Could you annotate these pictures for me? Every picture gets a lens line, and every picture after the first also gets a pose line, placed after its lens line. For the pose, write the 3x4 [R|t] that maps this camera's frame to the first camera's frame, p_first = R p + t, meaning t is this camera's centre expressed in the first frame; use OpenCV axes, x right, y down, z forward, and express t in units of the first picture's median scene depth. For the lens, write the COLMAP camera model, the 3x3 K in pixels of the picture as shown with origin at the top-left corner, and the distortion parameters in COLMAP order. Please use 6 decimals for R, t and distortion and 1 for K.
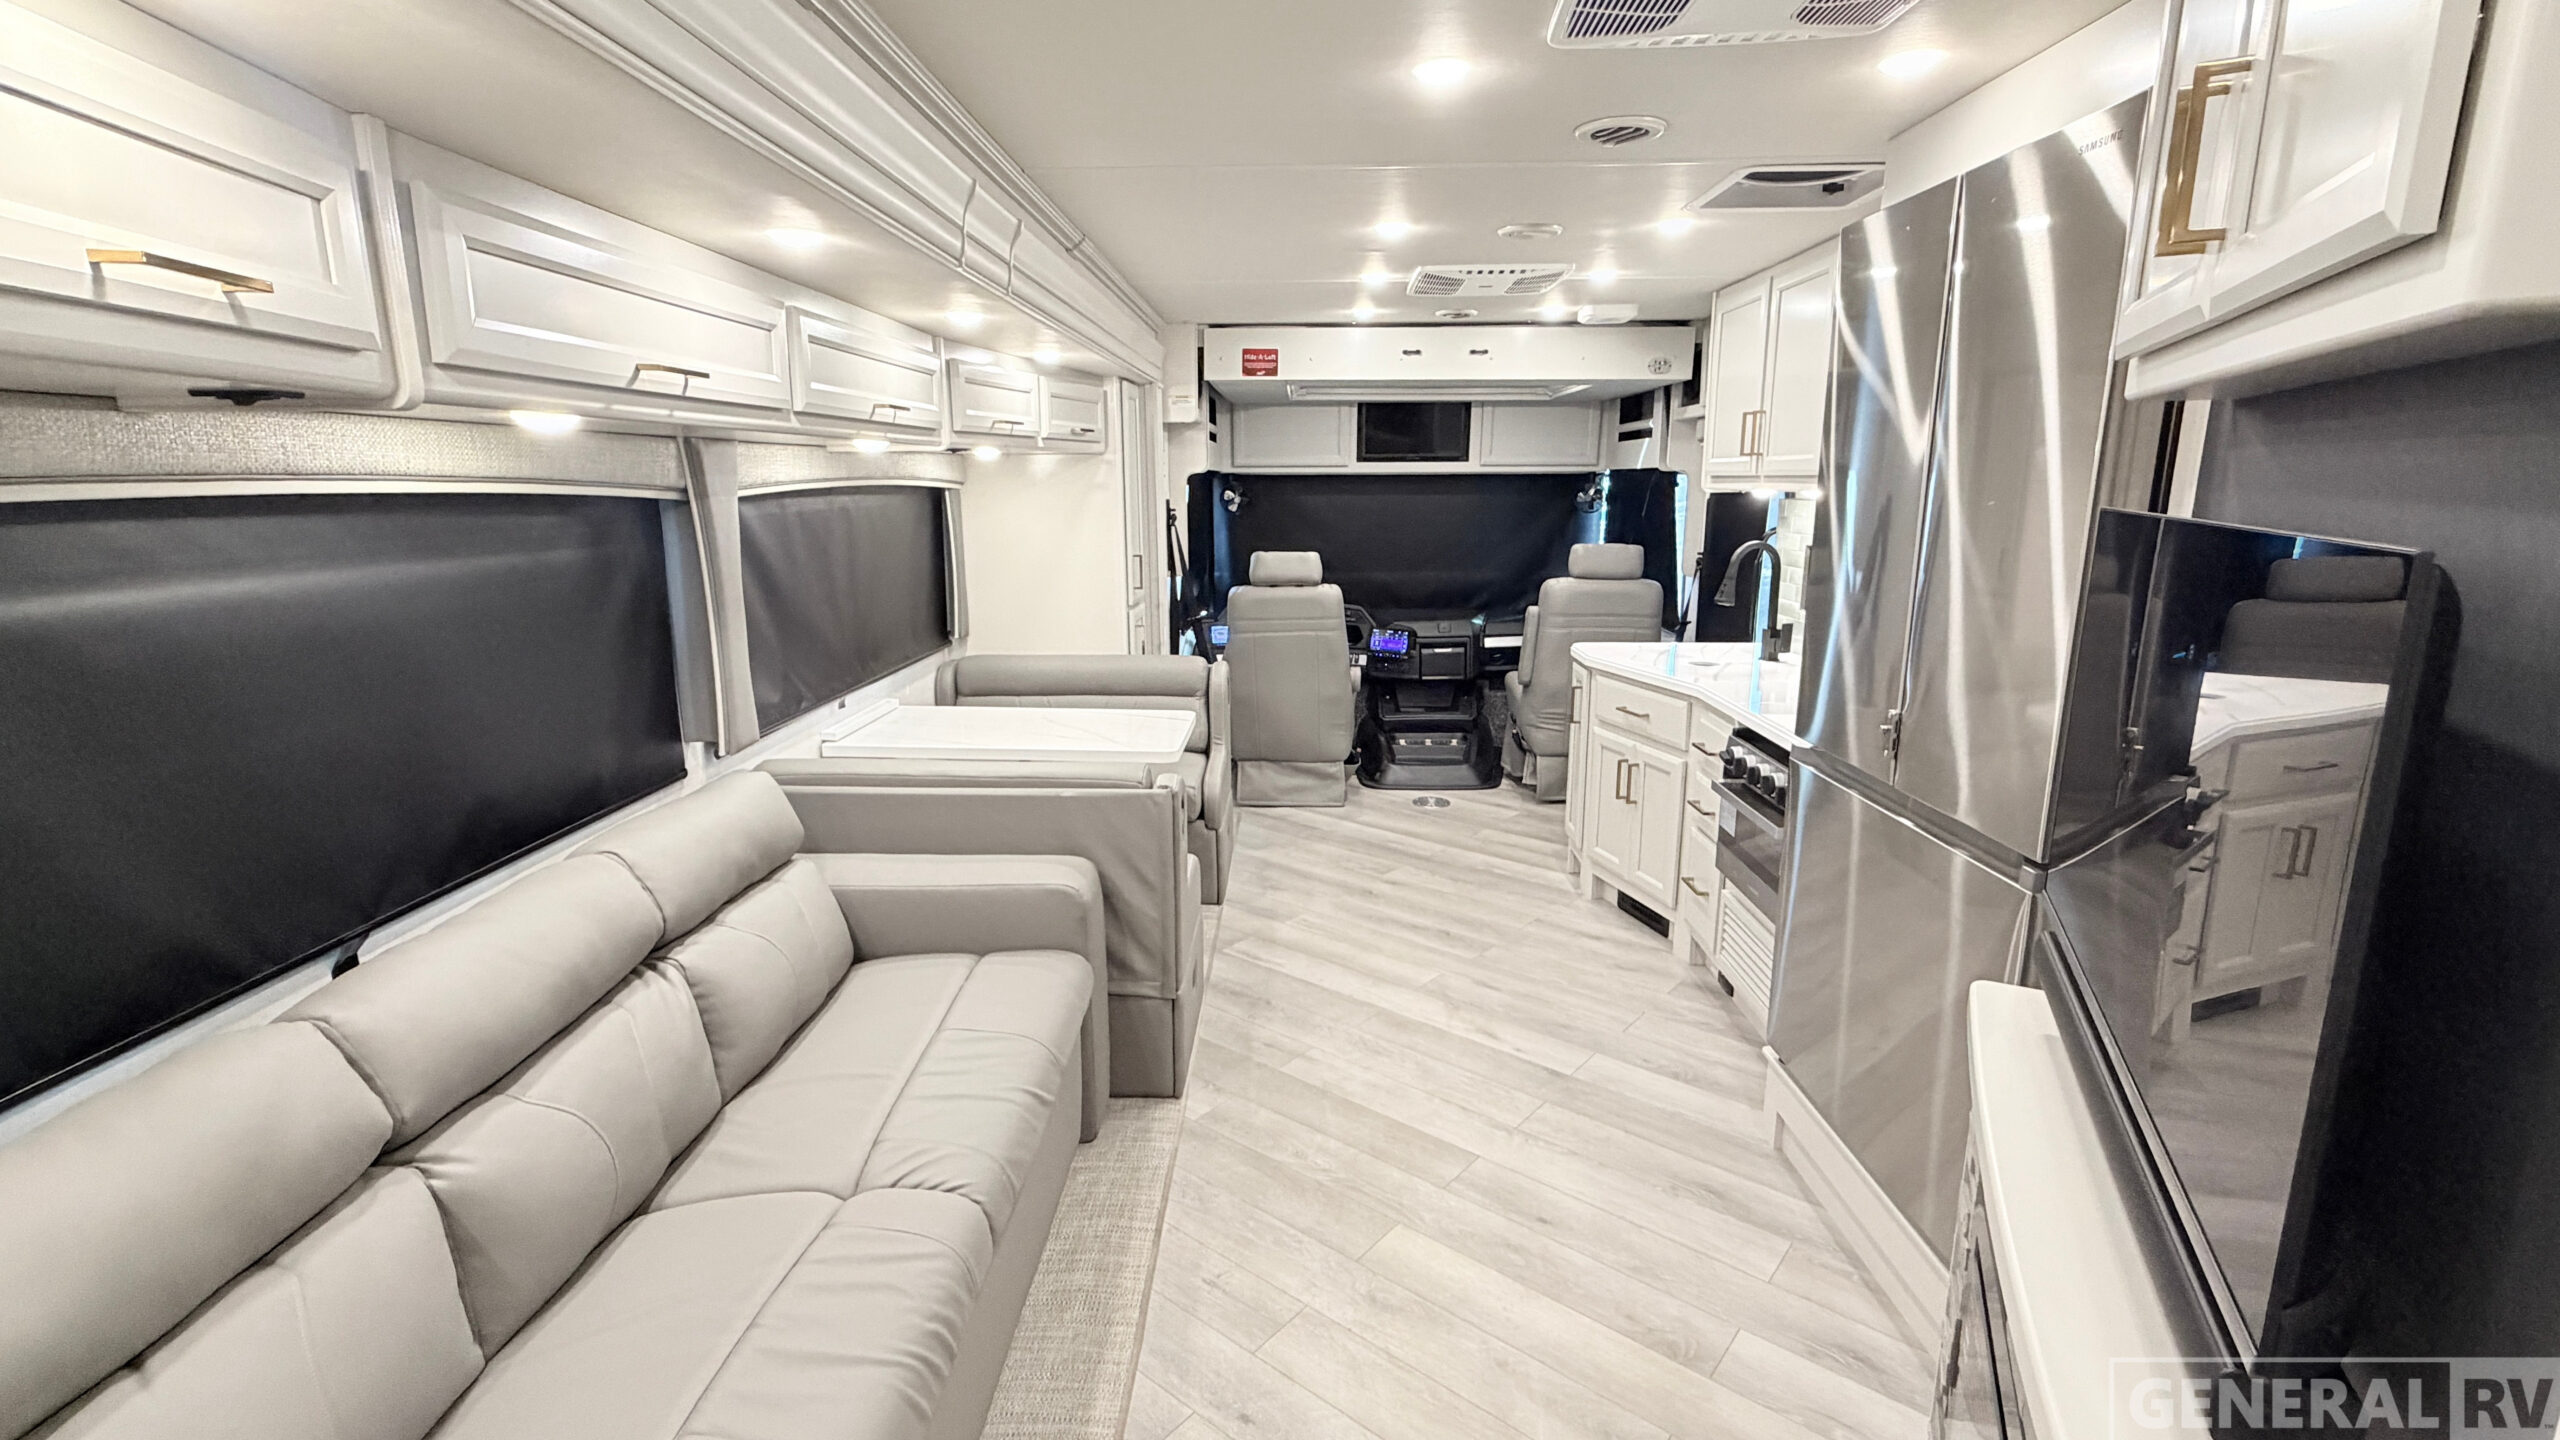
lens RADIAL K [[1117.5, 0, 1280.9], [0, 1117.5, 715.6], [0, 0, 1]] dist [0.001194, 0.000030]
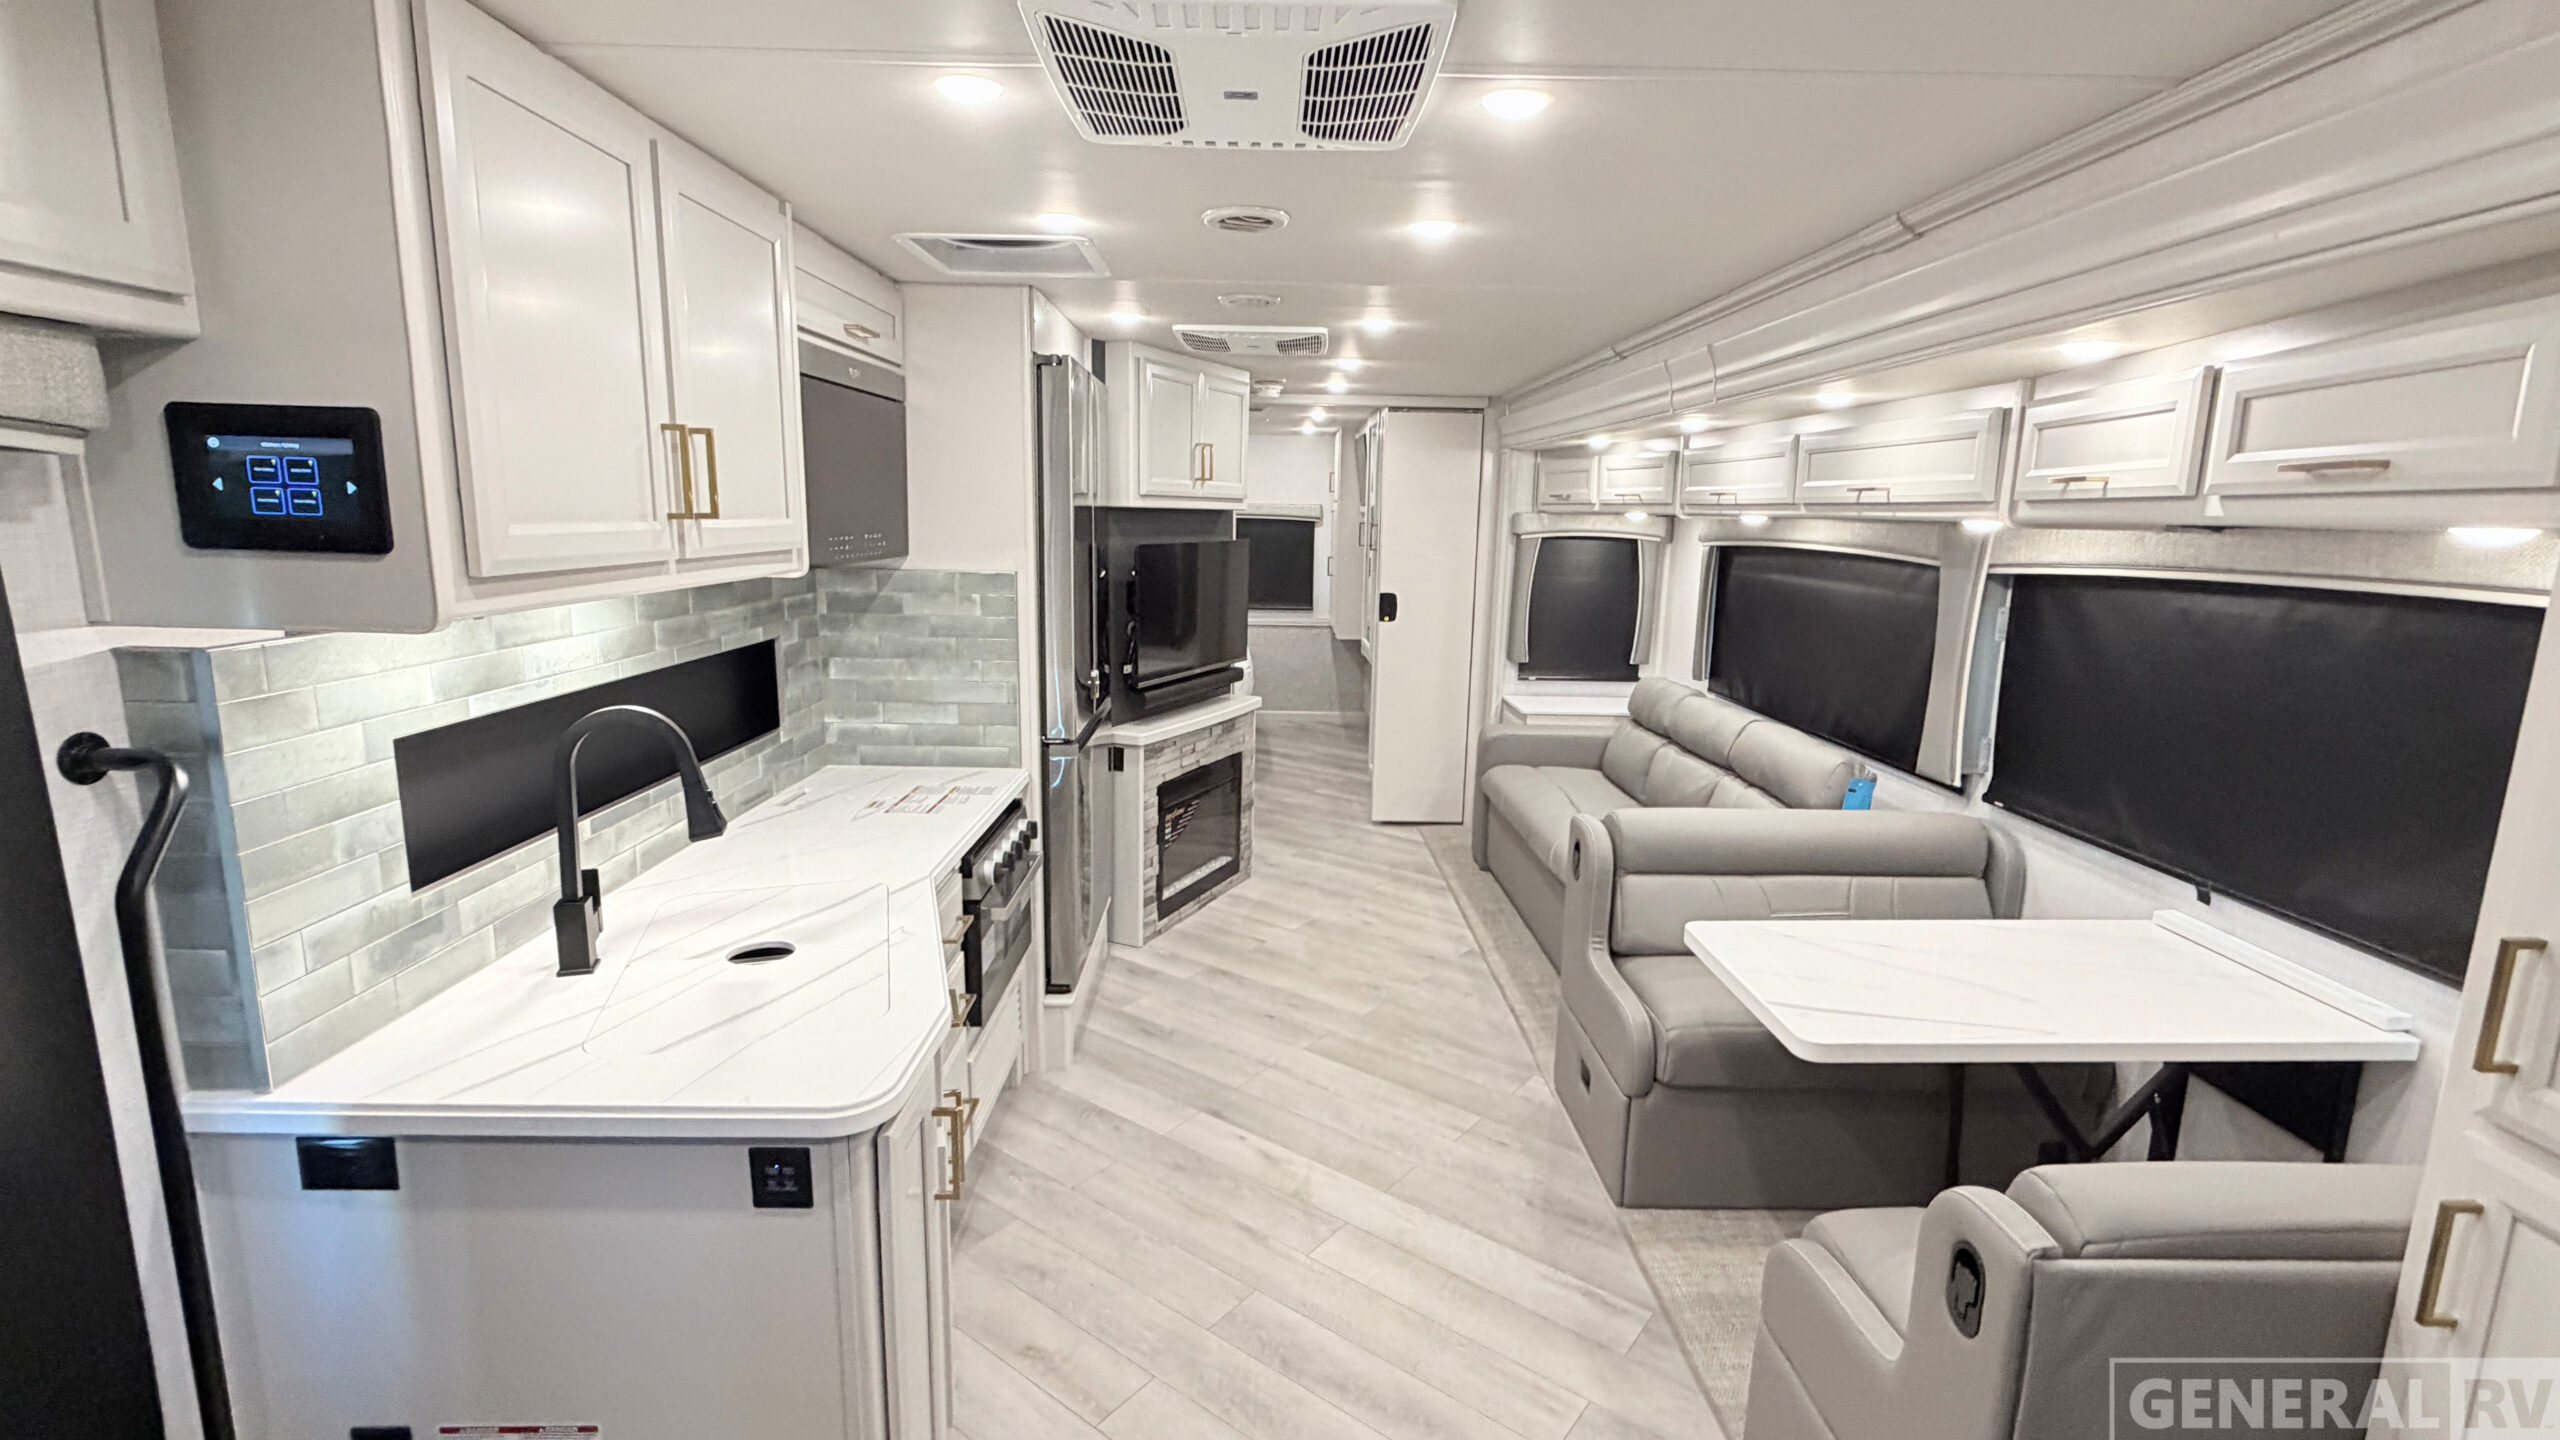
lens RADIAL K [[1117.5, 0, 1275.1], [0, 1117.5, 704.7], [0, 0, 1]] dist [0.001194, 0.000030]
pose [[-0.999286, -0.004478, -0.037516, 0.220787], [-0.018358, 0.925398, 0.378552, -0.406758], [0.033022, 0.378971, -0.924819, 1.736671]]
